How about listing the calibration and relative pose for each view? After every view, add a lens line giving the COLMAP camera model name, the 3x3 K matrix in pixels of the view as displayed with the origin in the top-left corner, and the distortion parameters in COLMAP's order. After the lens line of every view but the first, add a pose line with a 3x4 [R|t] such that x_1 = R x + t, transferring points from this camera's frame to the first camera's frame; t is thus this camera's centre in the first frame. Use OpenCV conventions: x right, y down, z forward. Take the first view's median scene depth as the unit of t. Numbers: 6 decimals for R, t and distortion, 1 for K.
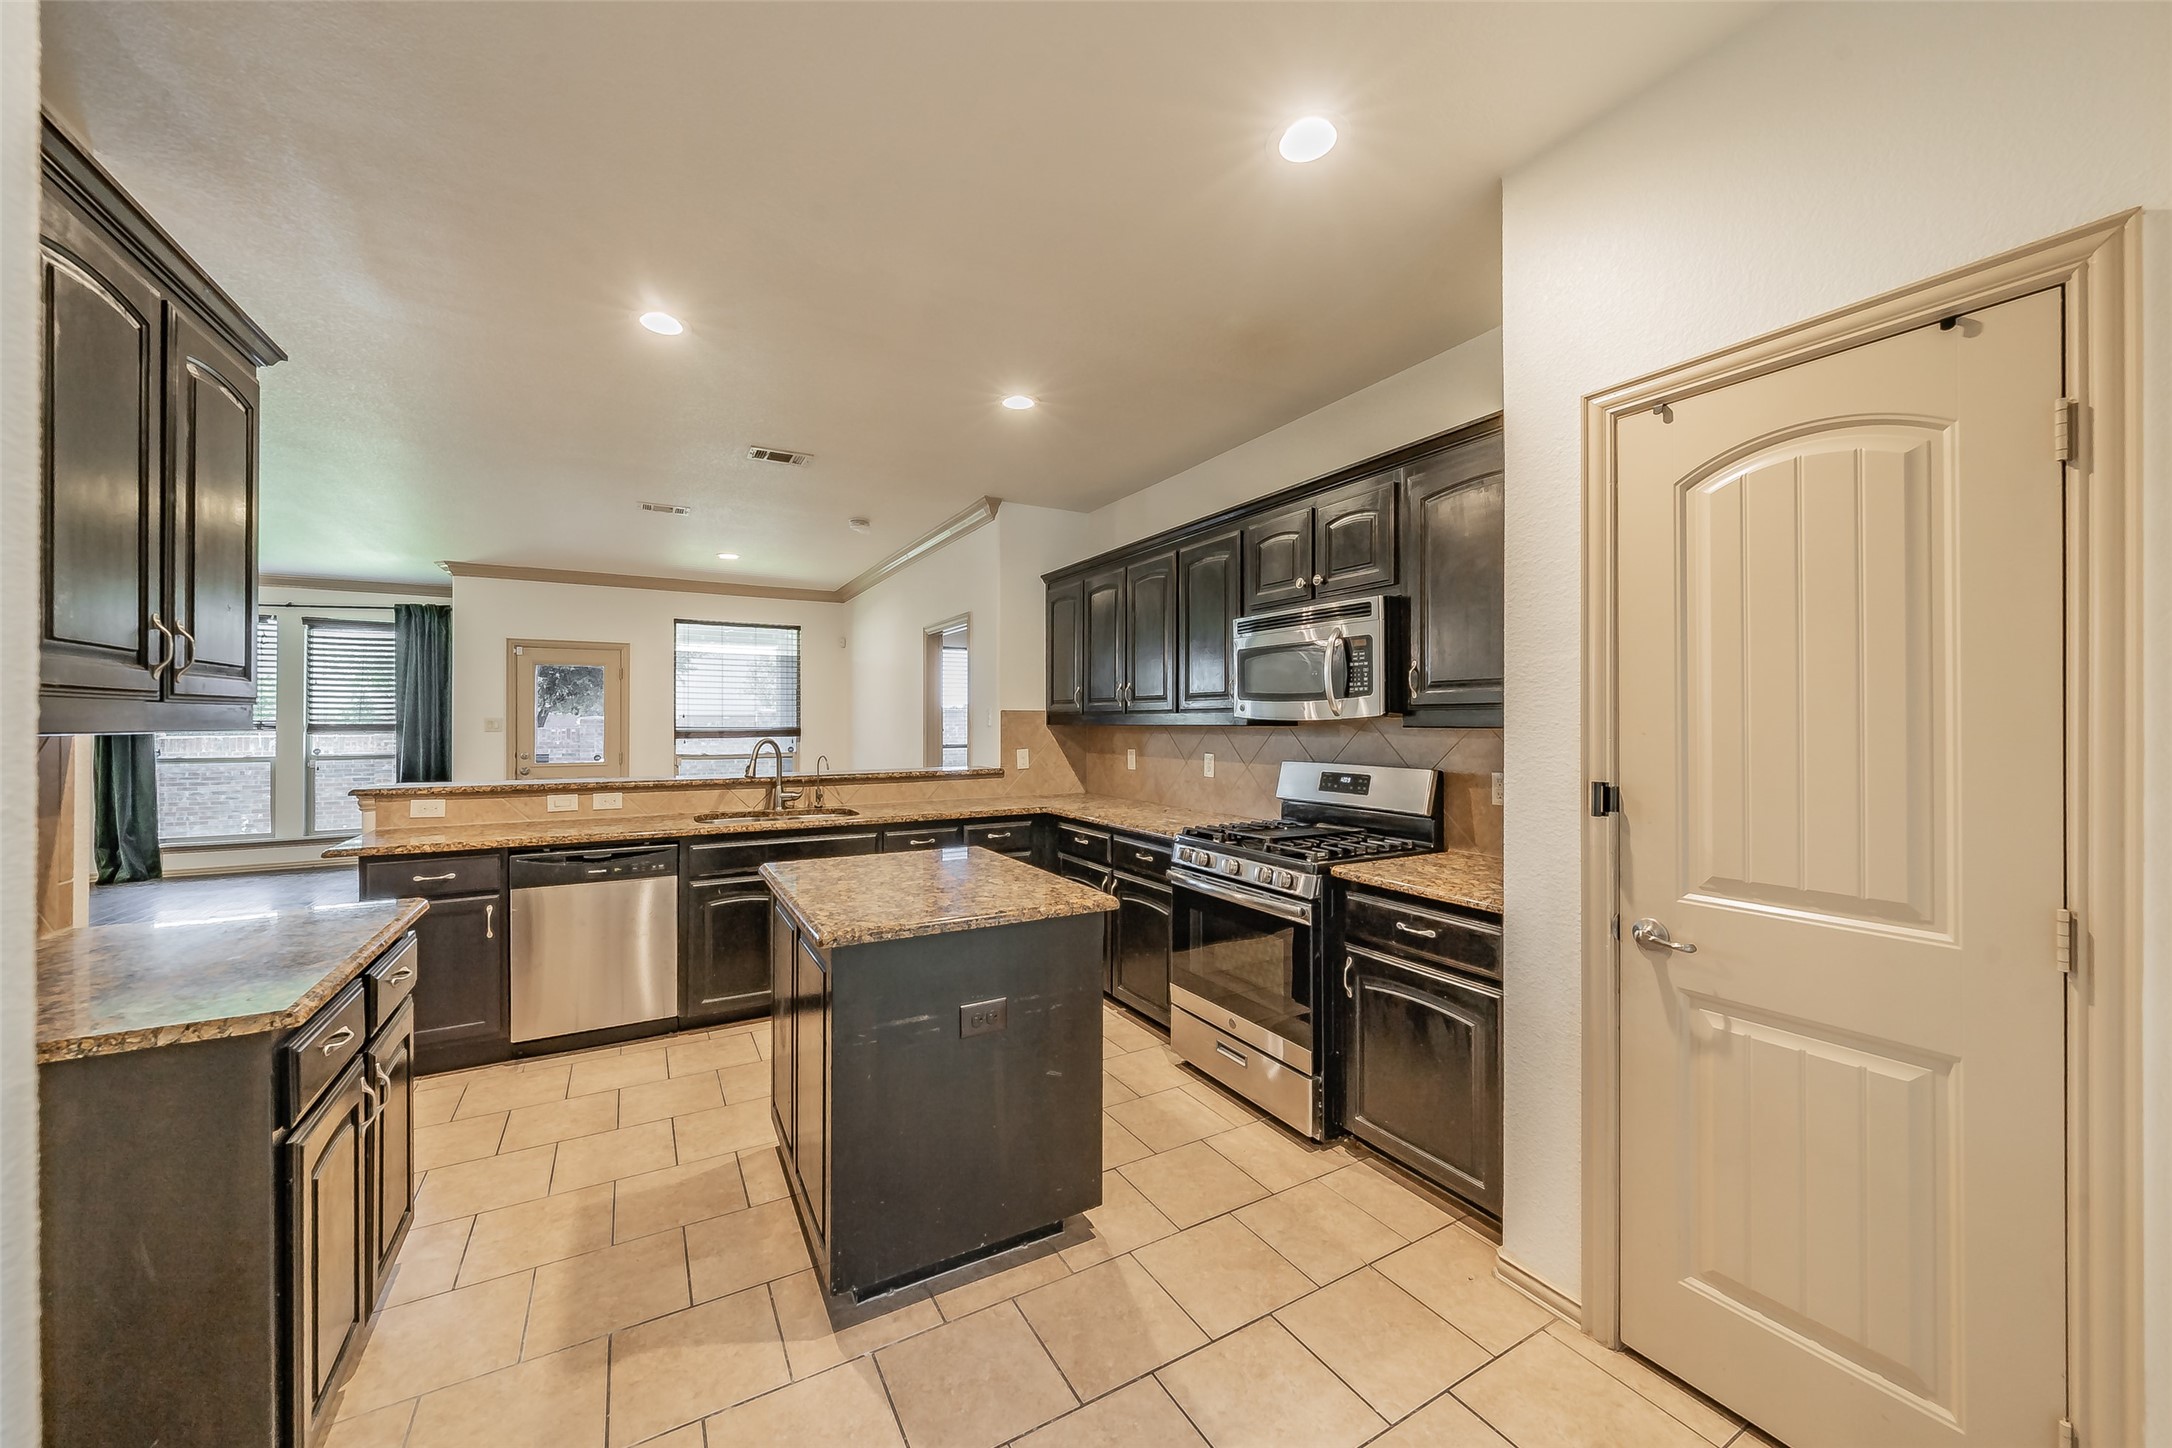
lens RADIAL K [[781.6, 0, 1068.0], [0, 781.6, 722.7], [0, 0, 1]] dist [0.000877, 0.000207]
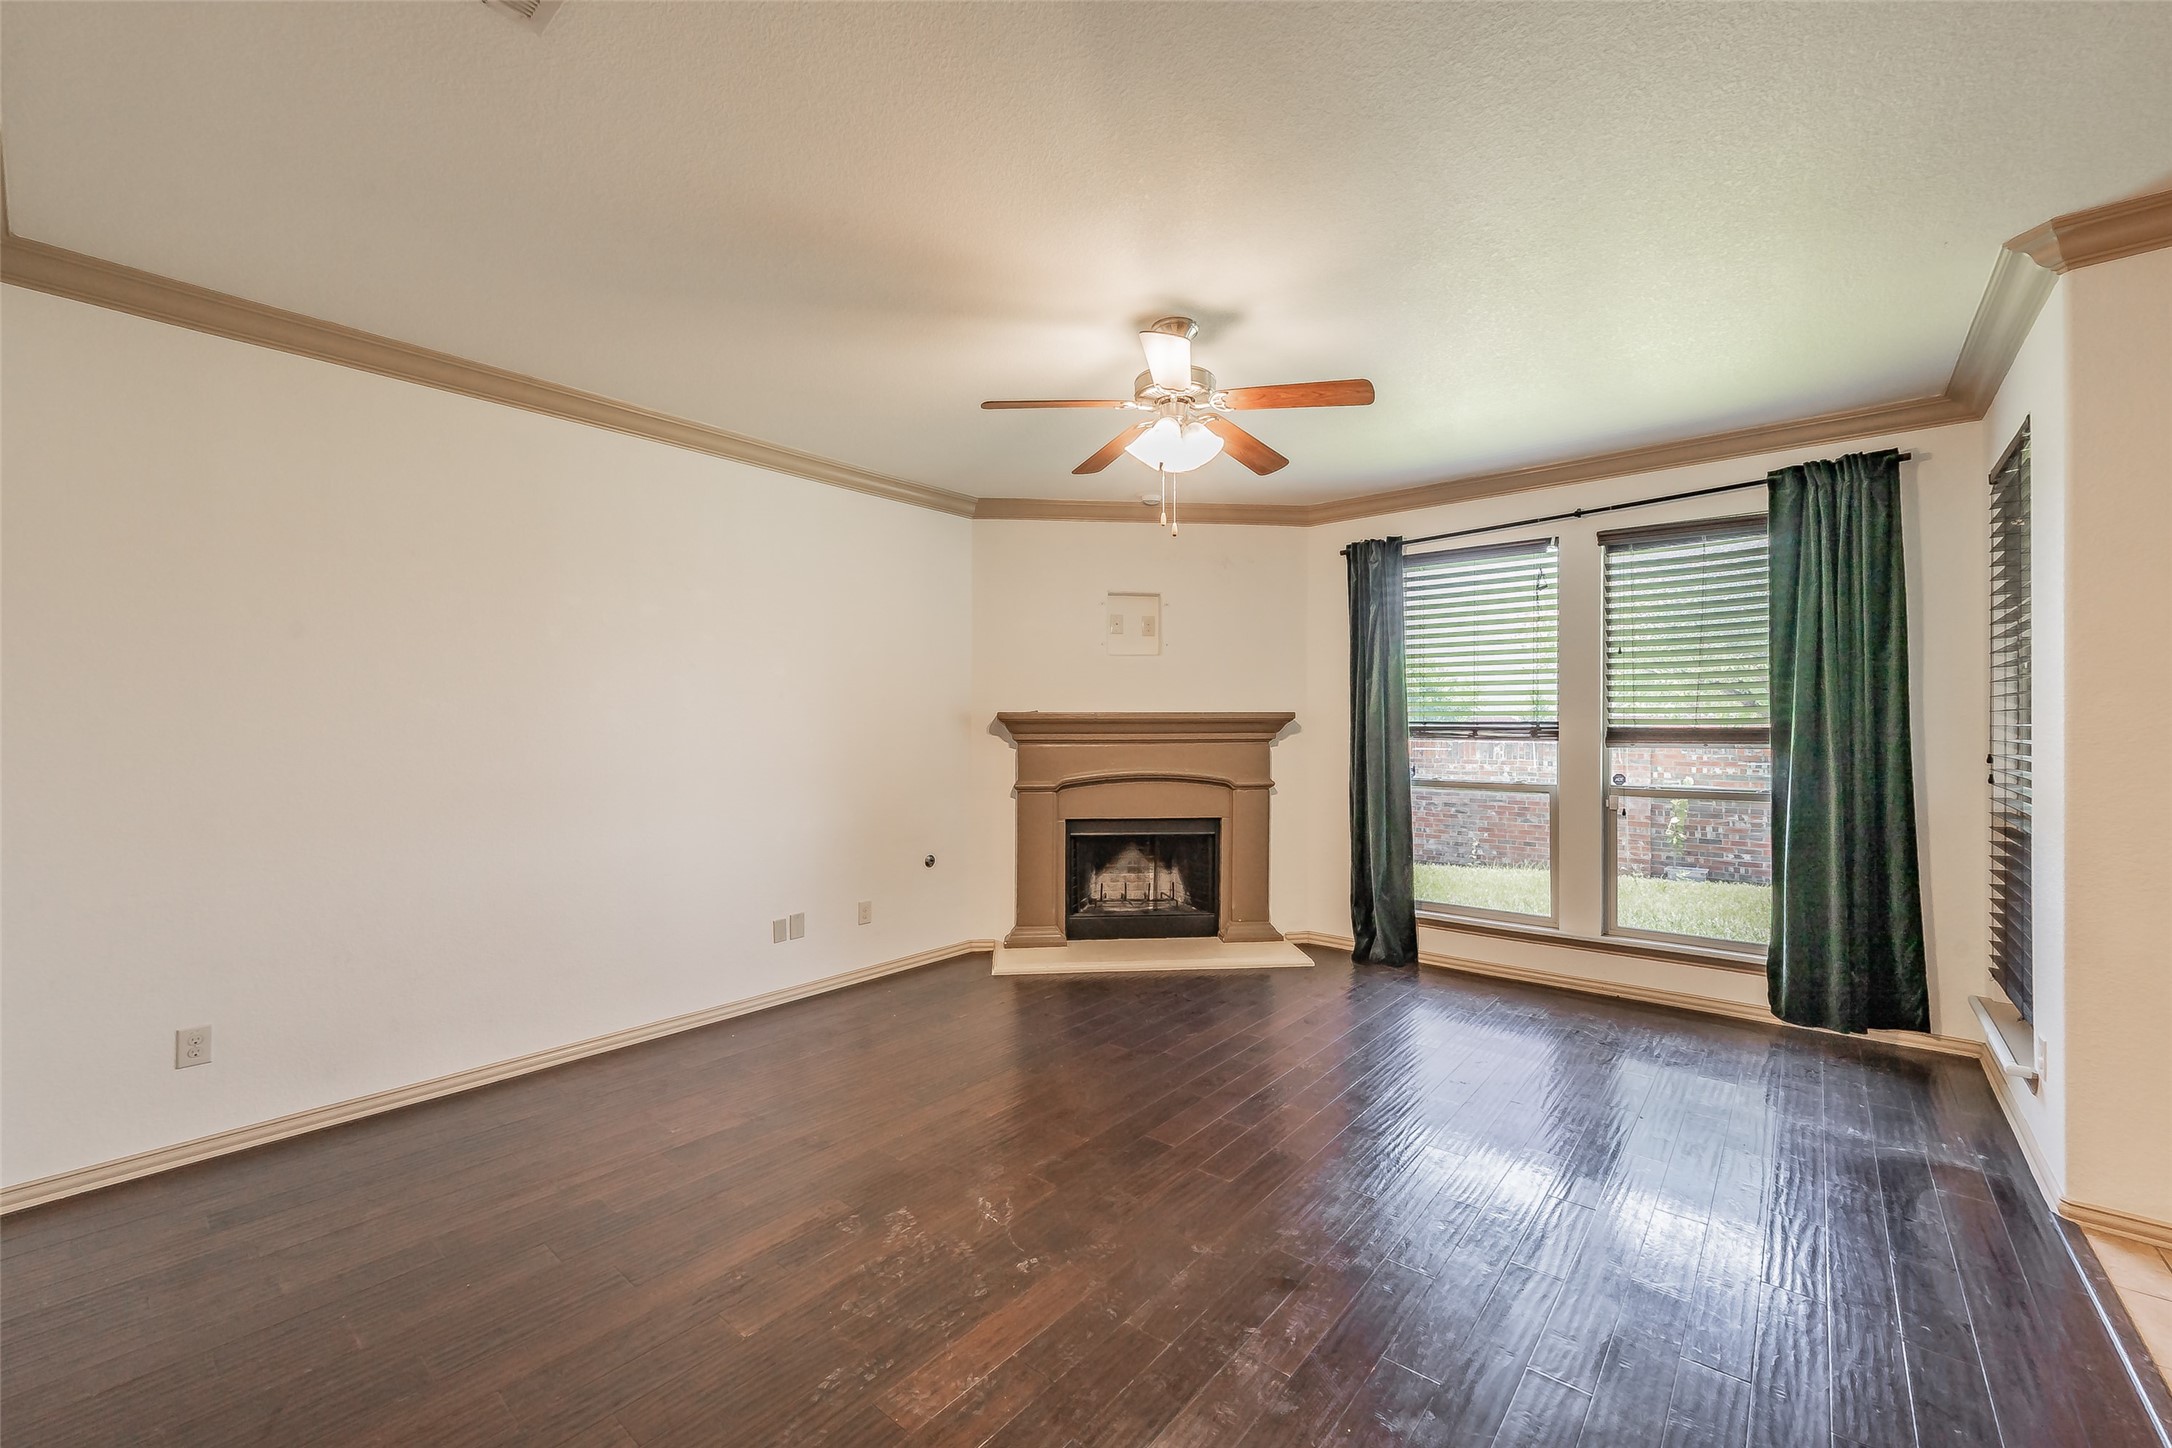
lens RADIAL K [[870.6, 0, 1086.0], [0, 870.6, 724.0], [0, 0, 1]] dist [-0.000490, -0.000058]
pose [[0.361003, -0.001603, -0.932563, -0.961344], [-0.000383, 0.999998, -0.001867, 0.000271], [0.932565, 0.001031, 0.361001, 0.795416]]
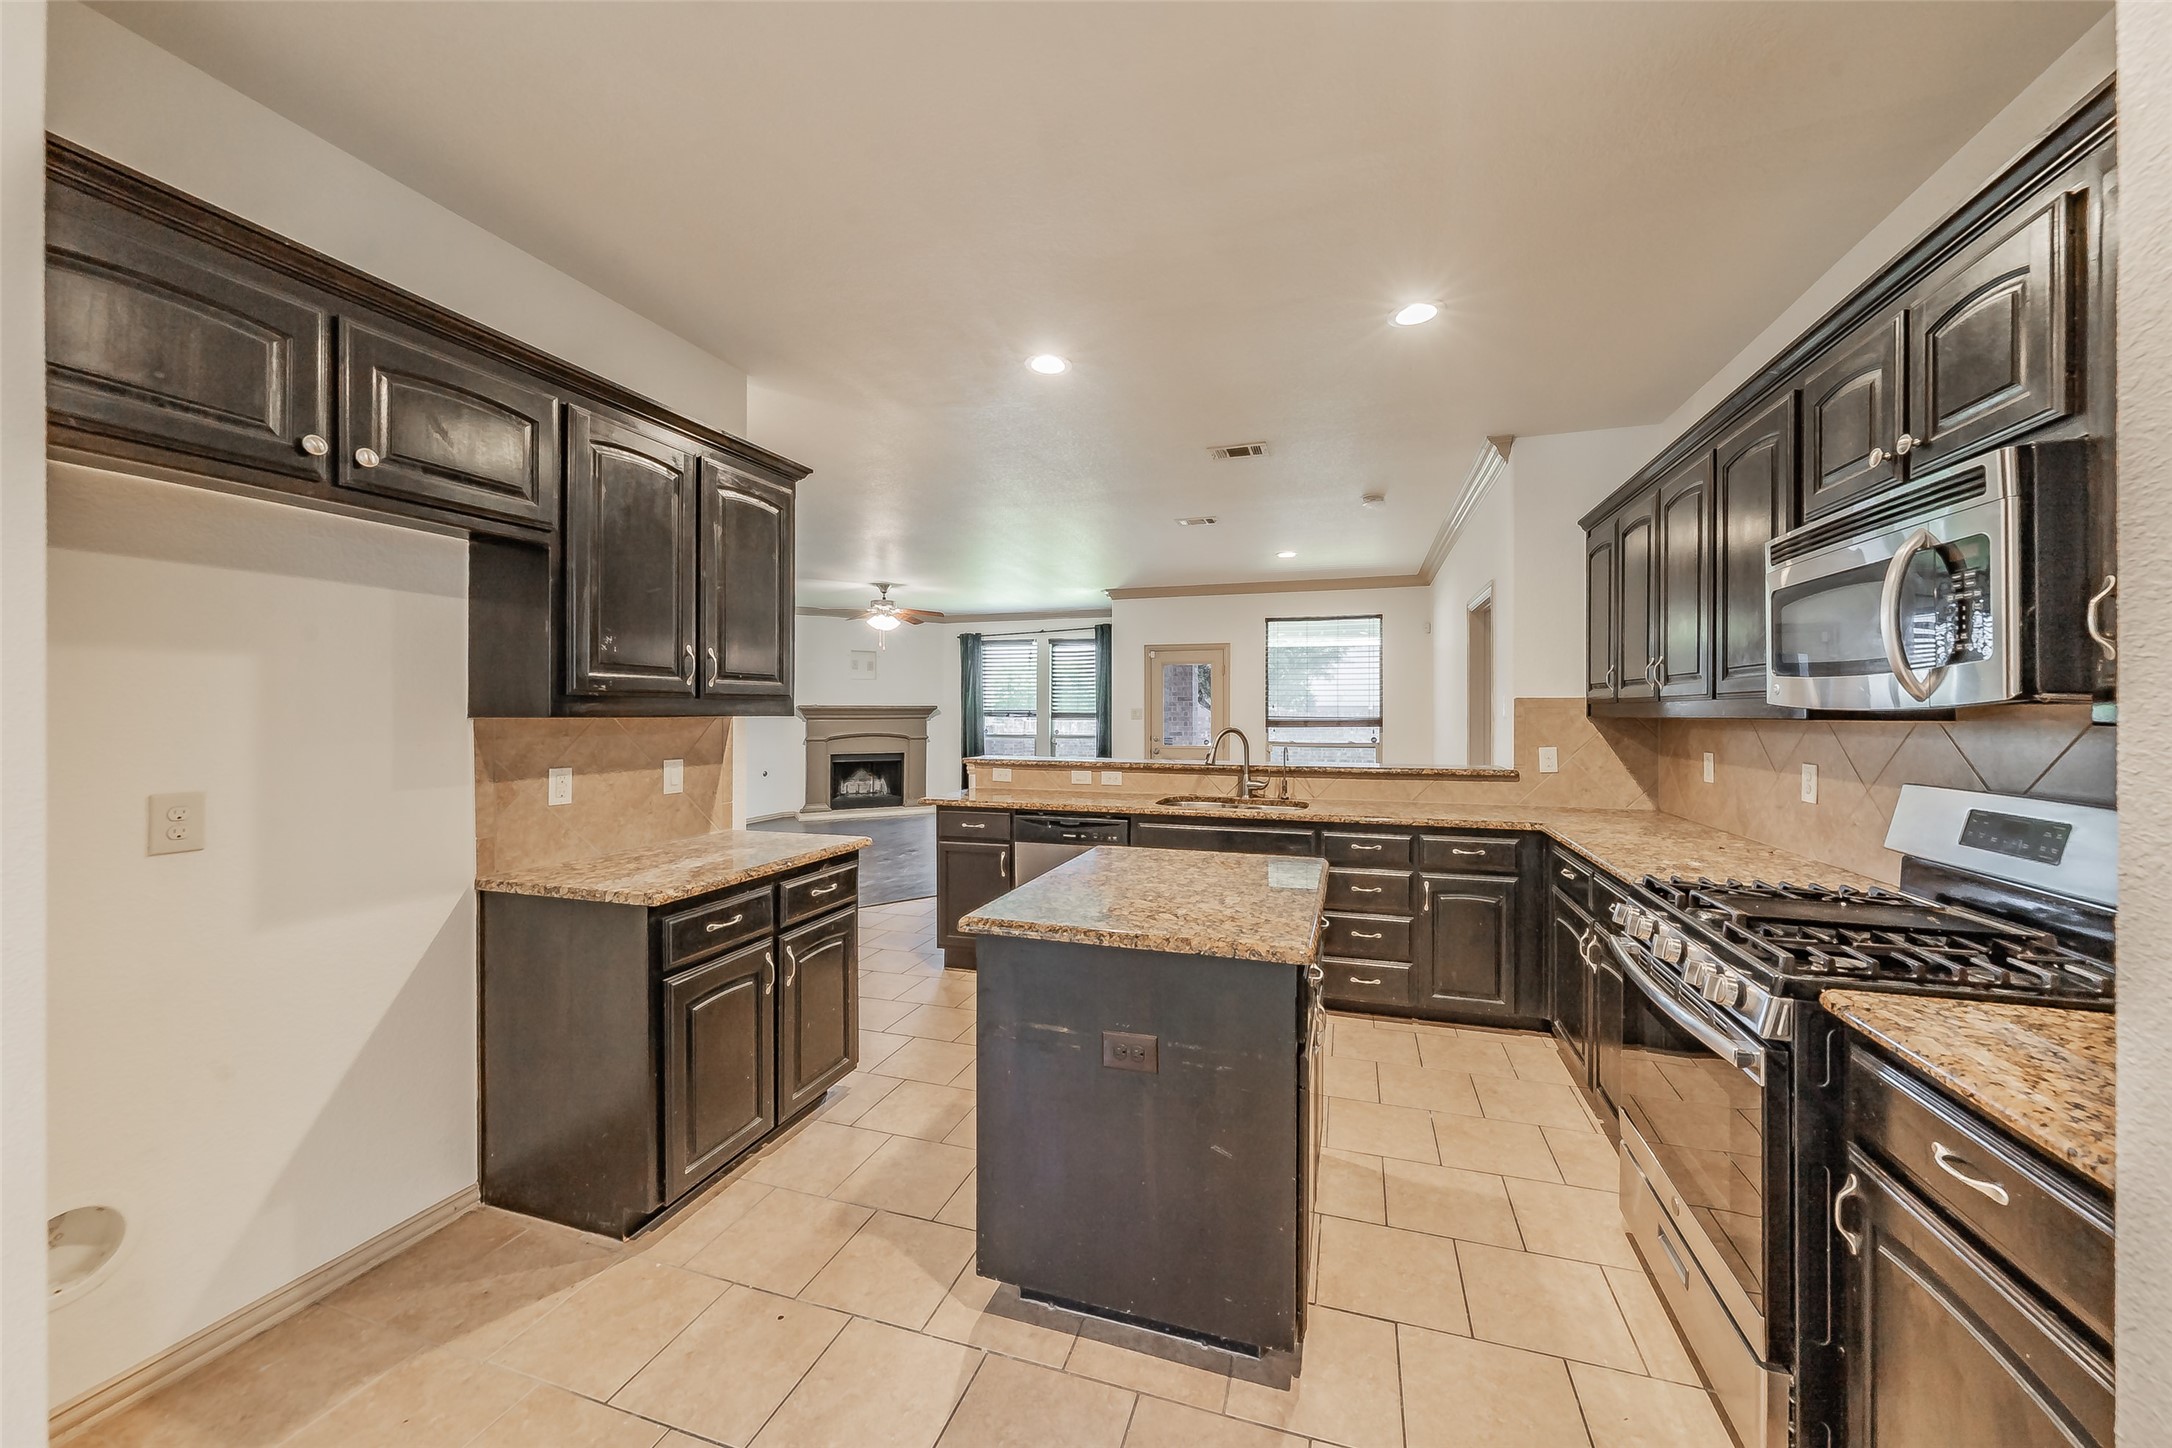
lens RADIAL K [[767.1, 0, 1113.9], [0, 767.1, 712.6], [0, 0, 1]] dist [-0.000343, -0.000088]
pose [[0.694936, 0.002591, -0.719067, 0.223078], [-0.003059, 0.999995, 0.000647, 0.000007], [0.719066, 0.001750, 0.694940, 0.178372]]
